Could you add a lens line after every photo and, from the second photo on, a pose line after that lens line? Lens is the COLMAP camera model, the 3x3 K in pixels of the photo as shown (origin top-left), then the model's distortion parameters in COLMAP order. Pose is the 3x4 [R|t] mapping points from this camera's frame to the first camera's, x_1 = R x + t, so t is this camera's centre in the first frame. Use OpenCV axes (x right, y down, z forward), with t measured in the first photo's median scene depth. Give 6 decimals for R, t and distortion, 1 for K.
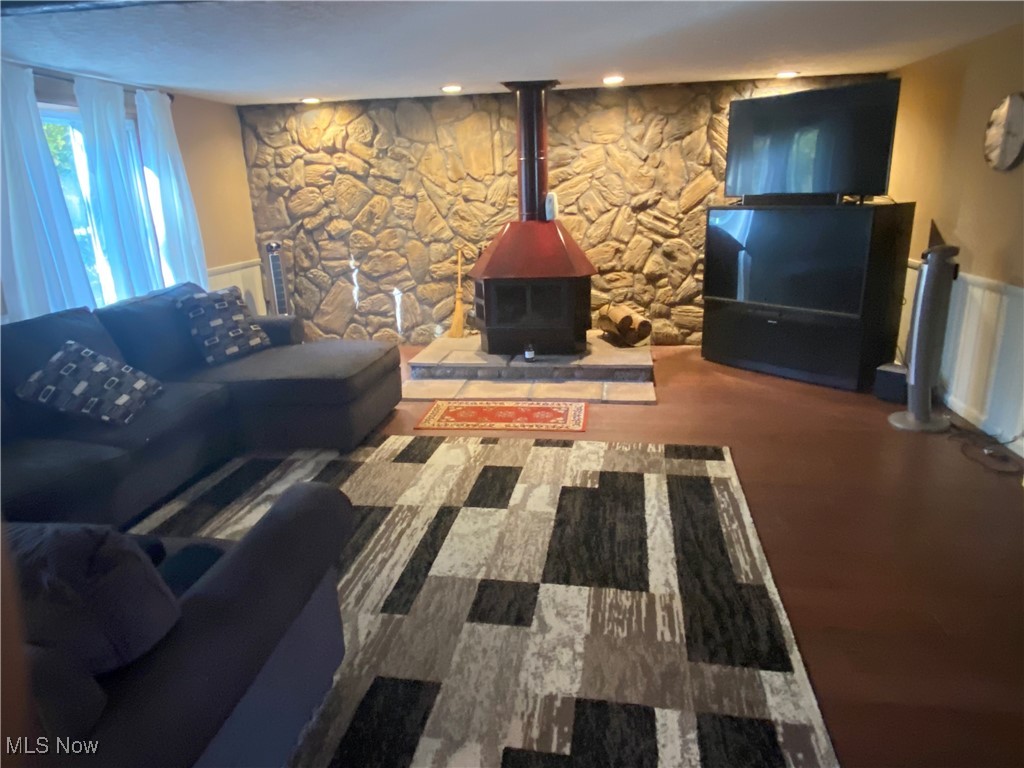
lens RADIAL K [[639.3, 0, 510.7], [0, 639.3, 373.9], [0, 0, 1]] dist [0.089015, -0.107191]
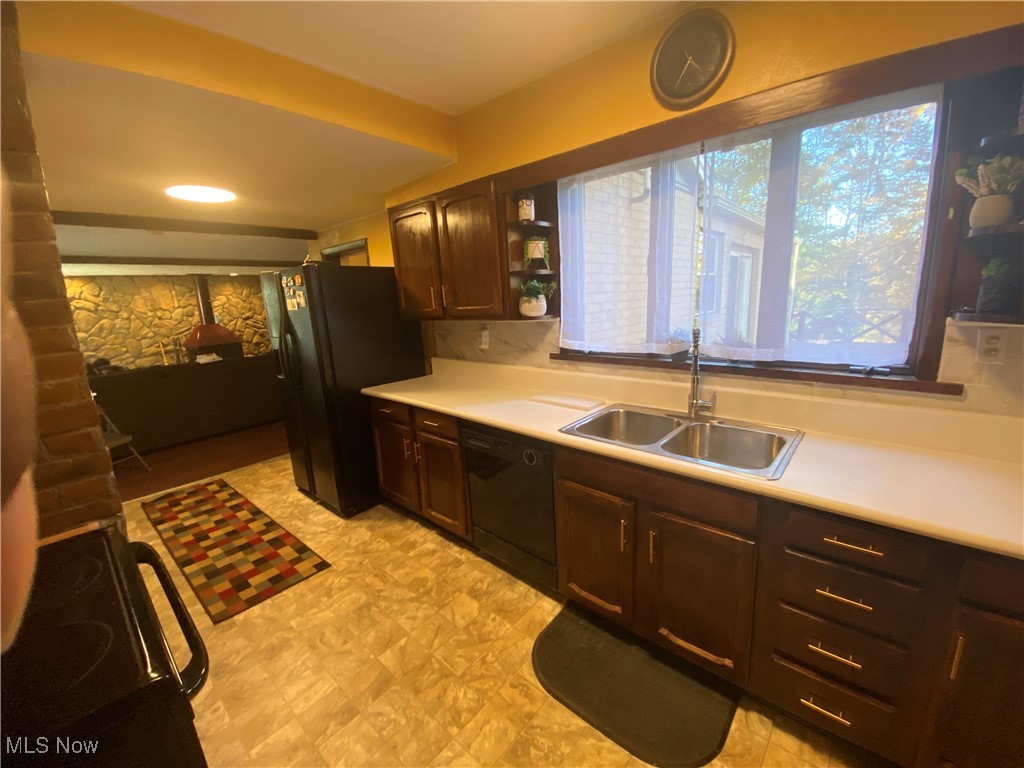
lens RADIAL K [[407.7, 0, 512.0], [0, 407.7, 384.0], [0, 0, 1]] dist [0.021837, -0.021359]
pose [[0.532668, -0.174979, 0.828038, -0.650034], [0.267065, 0.963156, 0.031731, 0.235830], [-0.803082, 0.204238, 0.559773, -0.754568]]
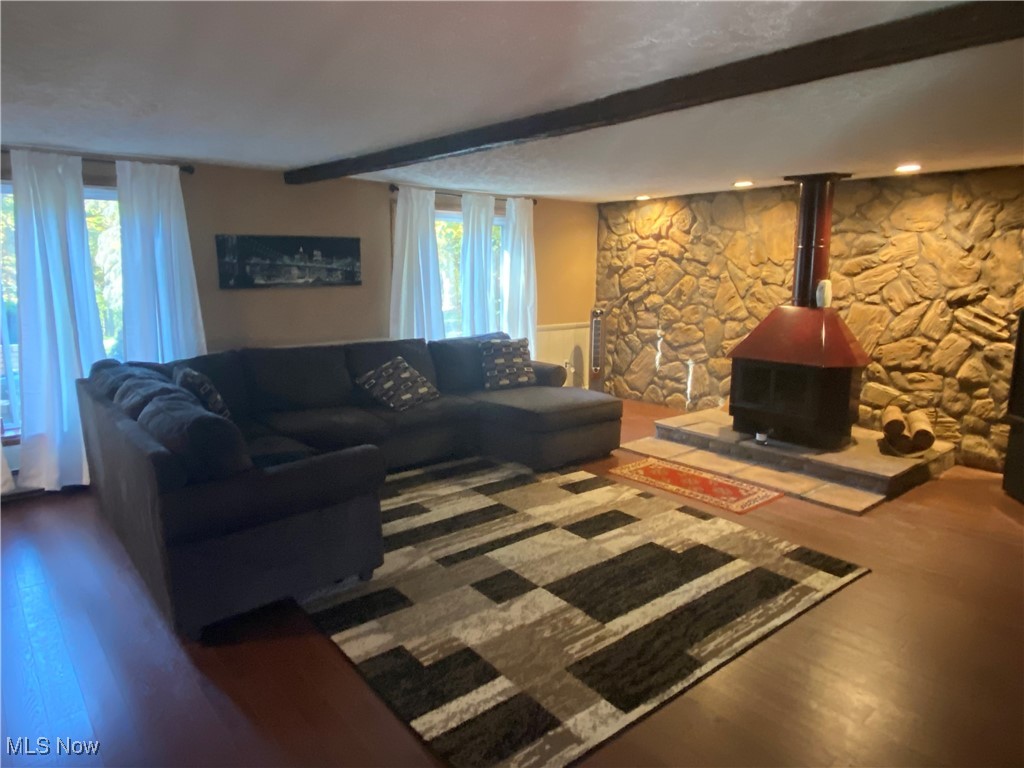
lens RADIAL K [[639.3, 0, 510.7], [0, 639.3, 373.9], [0, 0, 1]] dist [0.089015, -0.107191]
pose [[0.754290, 0.145286, -0.640264, 0.314773], [-0.212650, 0.976701, -0.028893, -0.012476], [0.621149, 0.157946, 0.767611, -0.024478]]
